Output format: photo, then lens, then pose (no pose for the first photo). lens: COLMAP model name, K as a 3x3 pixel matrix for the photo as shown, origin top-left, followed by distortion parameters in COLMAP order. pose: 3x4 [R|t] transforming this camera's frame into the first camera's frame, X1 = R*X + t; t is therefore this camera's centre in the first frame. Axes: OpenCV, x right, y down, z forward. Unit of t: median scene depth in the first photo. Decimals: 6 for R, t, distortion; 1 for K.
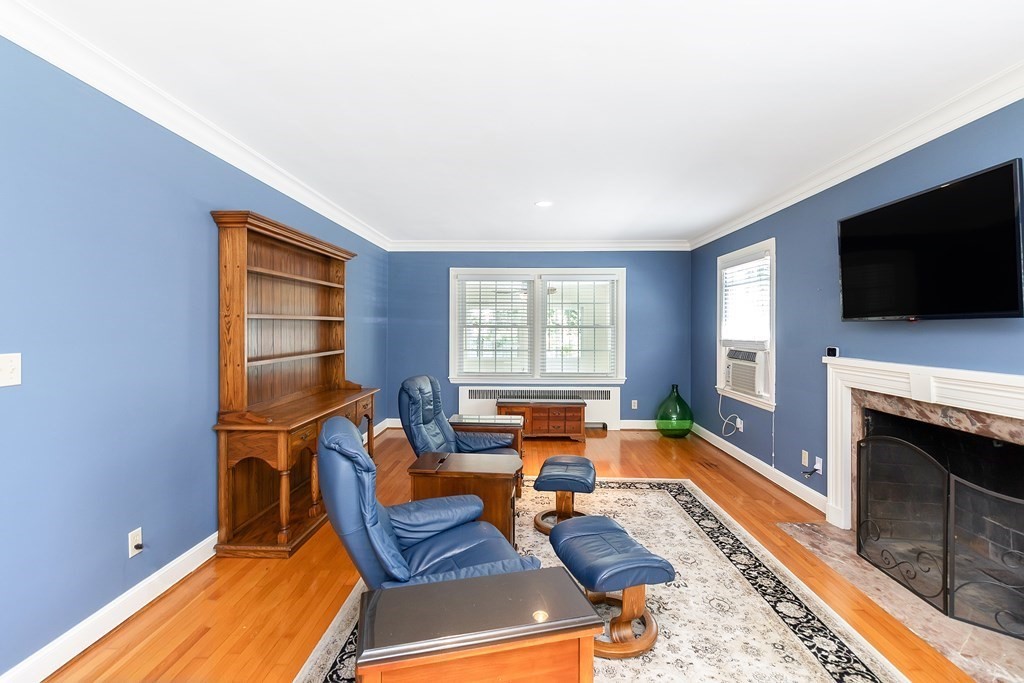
lens RADIAL K [[481.0, 0, 512.0], [0, 481.0, 328.9], [0, 0, 1]] dist [-0.000775, -0.000085]
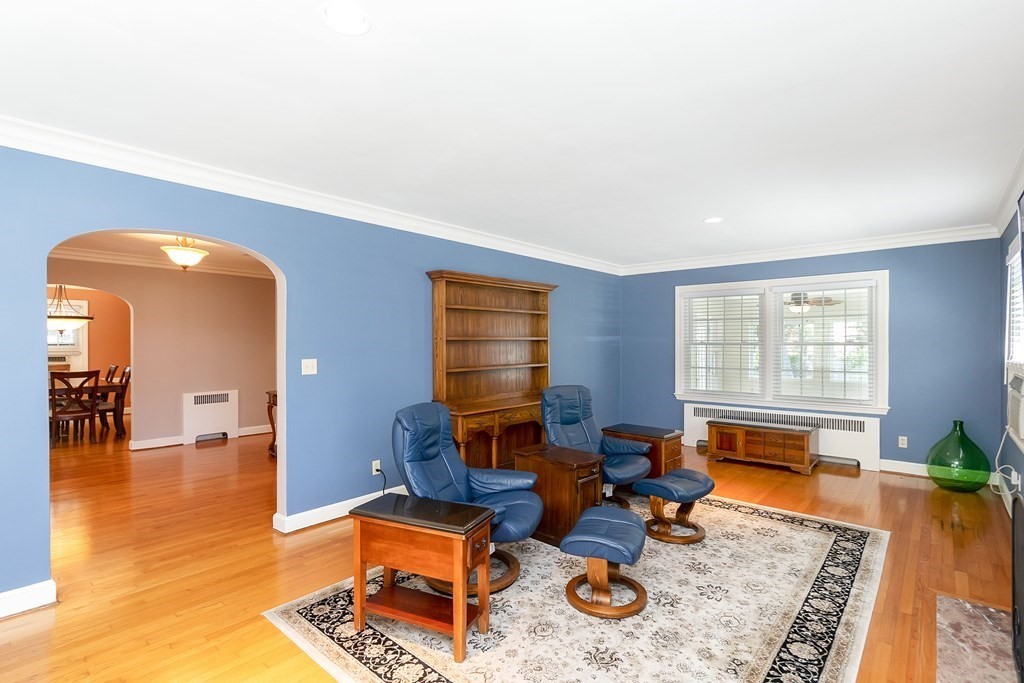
lens RADIAL K [[491.5, 0, 510.9], [0, 491.5, 348.0], [0, 0, 1]] dist [-0.000657, -0.000195]
pose [[0.774259, 0.002331, -0.632865, 0.380345], [0.000759, 0.999989, 0.004612, -0.001916], [0.632869, -0.004051, 0.774248, -0.044064]]
